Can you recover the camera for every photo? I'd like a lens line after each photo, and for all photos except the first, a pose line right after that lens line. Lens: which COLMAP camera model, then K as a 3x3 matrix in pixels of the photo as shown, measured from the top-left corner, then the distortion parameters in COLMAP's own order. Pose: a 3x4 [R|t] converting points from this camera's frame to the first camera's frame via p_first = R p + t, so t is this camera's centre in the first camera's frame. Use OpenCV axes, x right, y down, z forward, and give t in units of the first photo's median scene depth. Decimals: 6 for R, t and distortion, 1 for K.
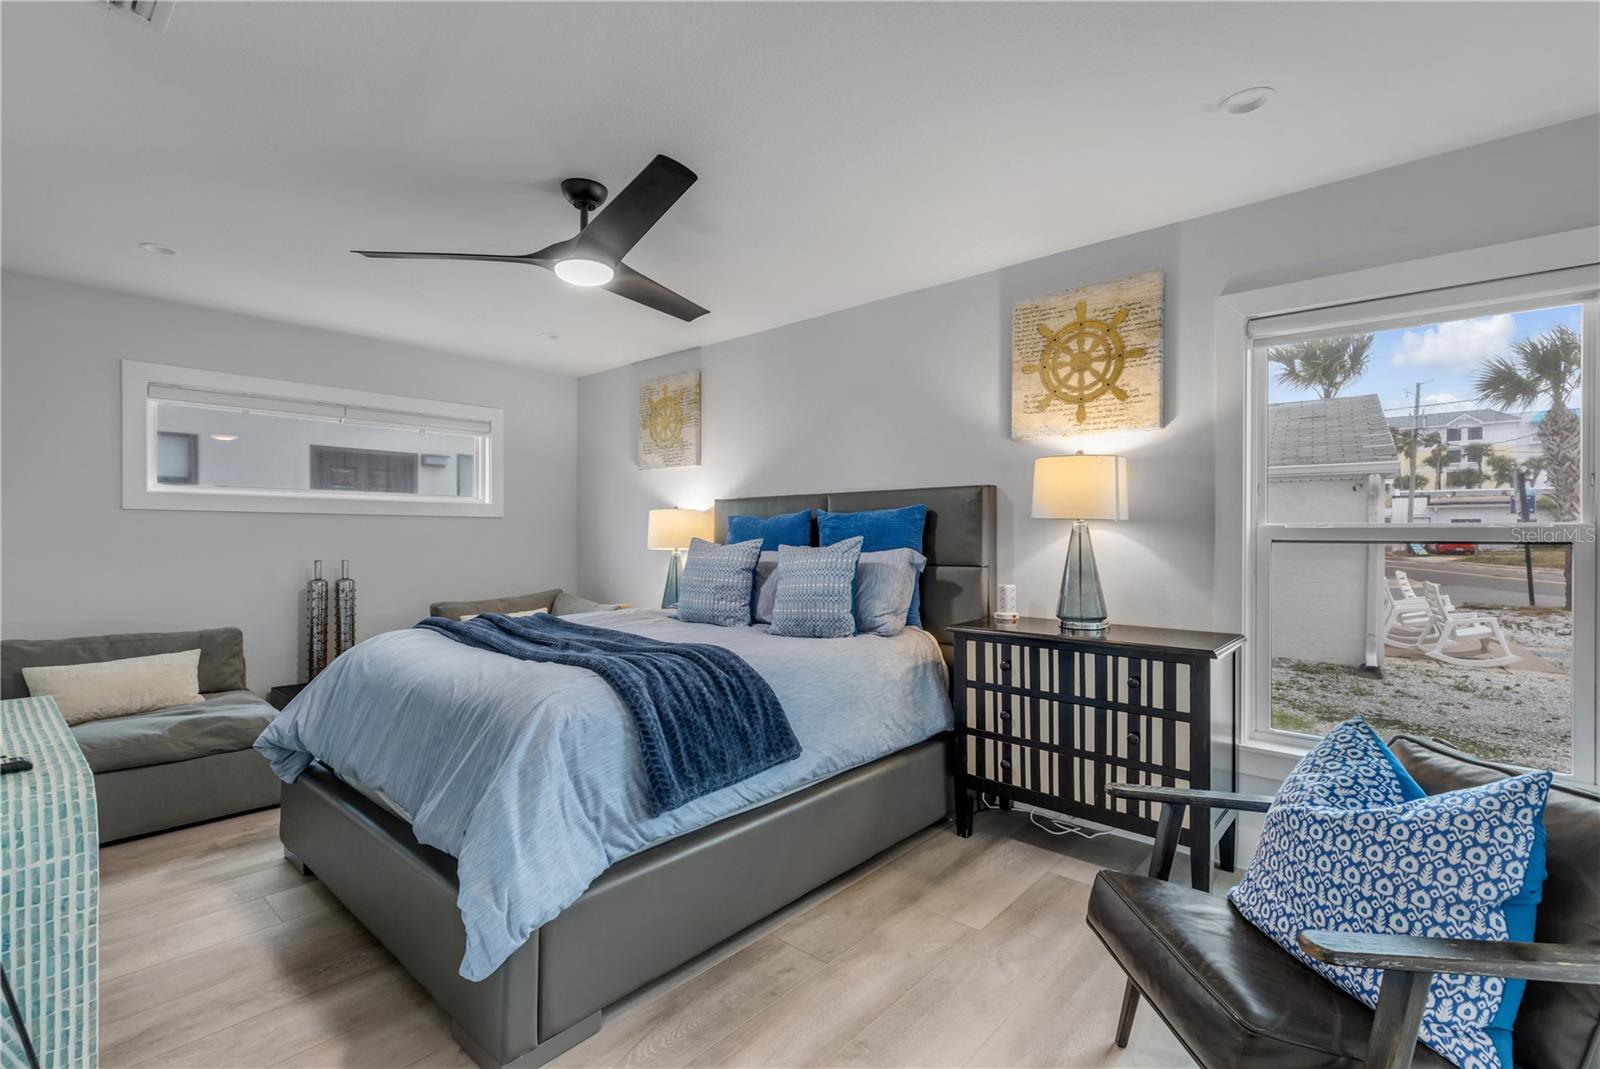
lens RADIAL K [[725.3, 0, 797.4], [0, 725.3, 536.1], [0, 0, 1]] dist [0.005813, -0.001047]
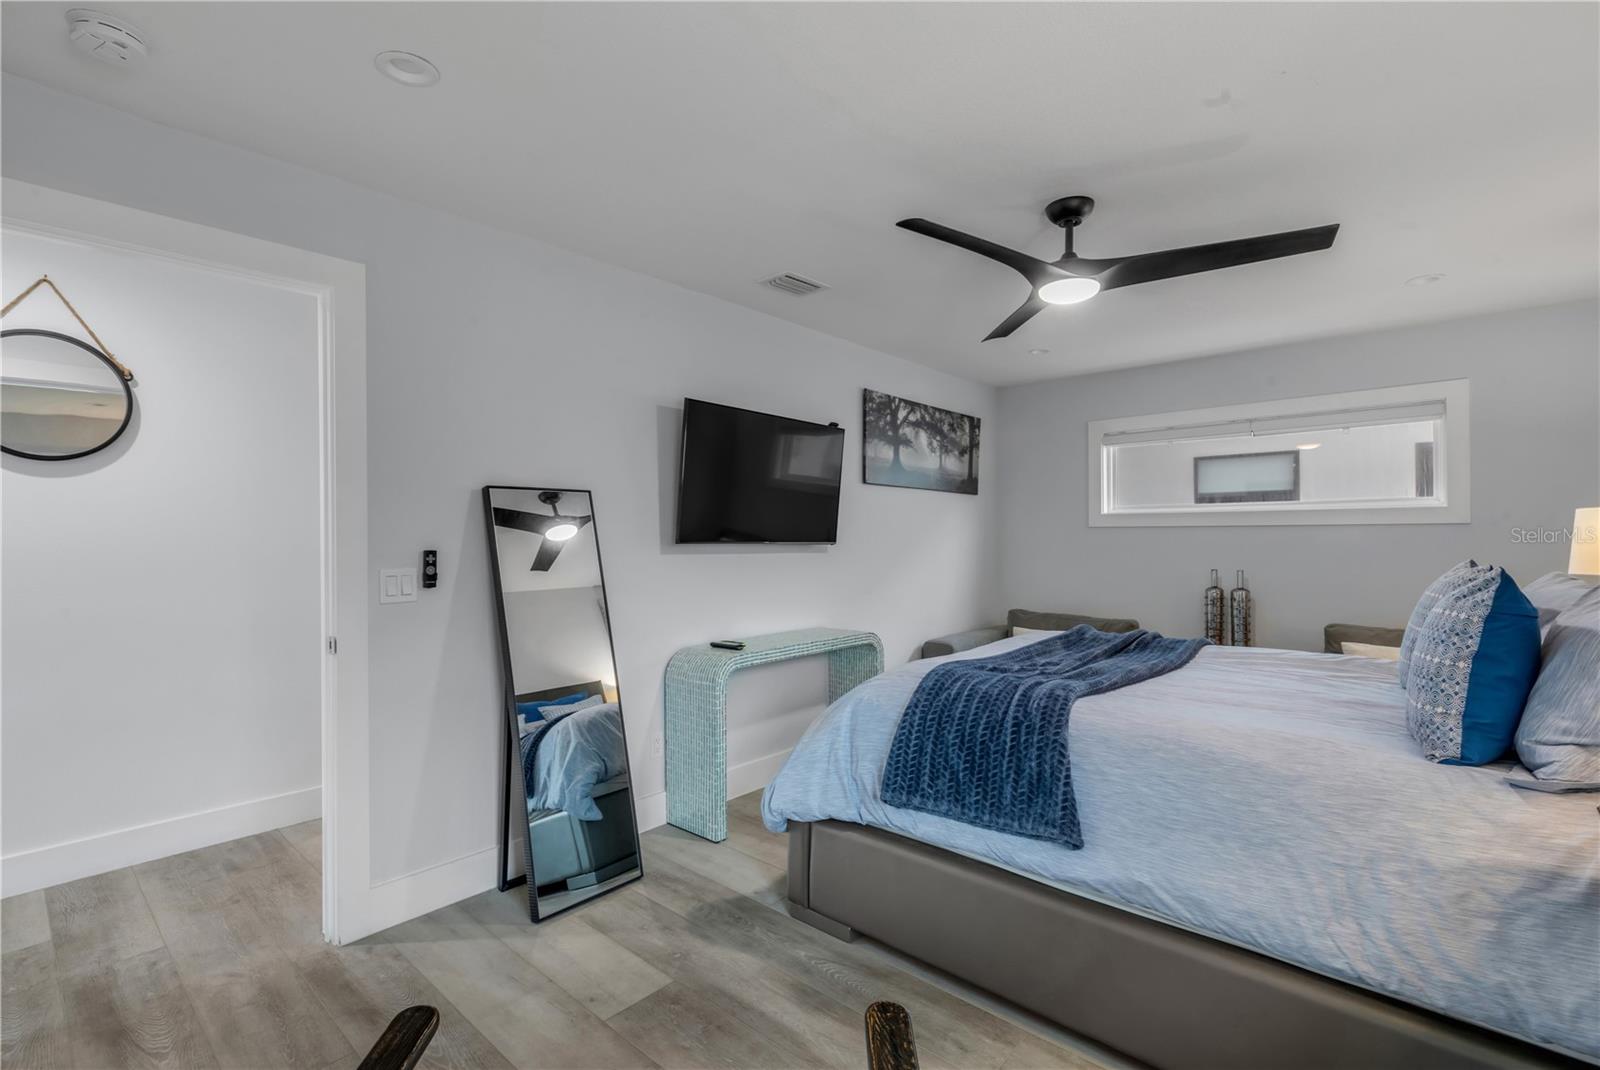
lens RADIAL K [[717.3, 0, 793.9], [0, 717.3, 536.1], [0, 0, 1]] dist [0.000509, 0.000042]
pose [[-0.016865, -0.003719, -0.999851, 0.597675], [0.000790, 0.999993, -0.003733, -0.018695], [0.999857, -0.000853, -0.016862, 0.557923]]
